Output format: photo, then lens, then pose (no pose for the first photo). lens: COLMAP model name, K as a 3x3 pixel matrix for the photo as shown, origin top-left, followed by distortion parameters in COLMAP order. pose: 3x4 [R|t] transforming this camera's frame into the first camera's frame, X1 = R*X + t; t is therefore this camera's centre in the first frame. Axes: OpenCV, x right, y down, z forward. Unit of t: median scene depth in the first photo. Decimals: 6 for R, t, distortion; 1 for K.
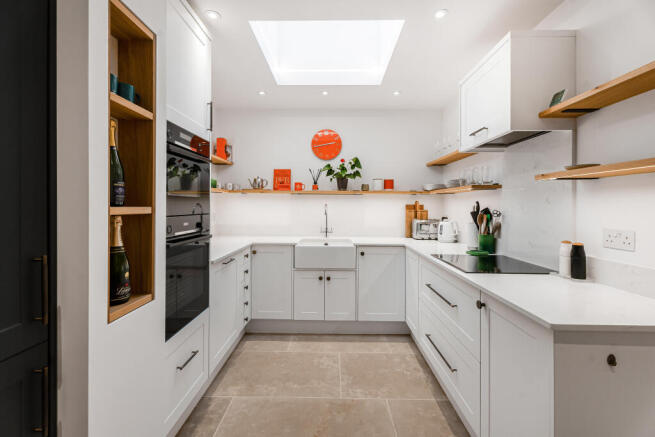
lens RADIAL K [[302.0, 0, 327.5], [0, 302.0, 218.5], [0, 0, 1]] dist [0.002913, 0.000202]
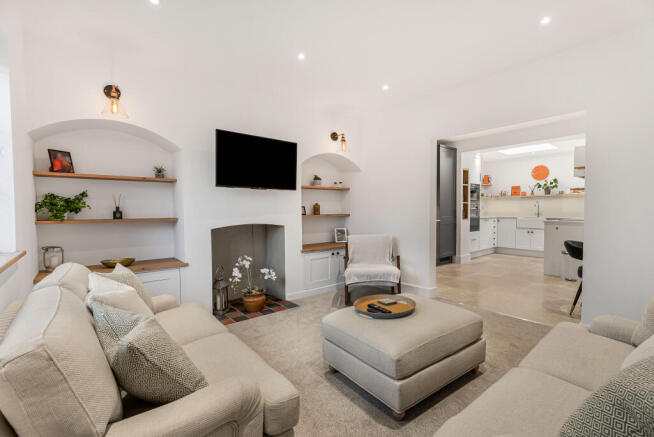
lens RADIAL K [[288.7, 0, 327.0], [0, 288.7, 218.5], [0, 0, 1]] dist [-0.000669, 0.000006]
pose [[0.646560, 0.013971, -0.762735, 0.605488], [-0.014431, 0.999877, 0.006081, 0.085978], [0.762727, 0.007075, 0.646682, -1.501685]]
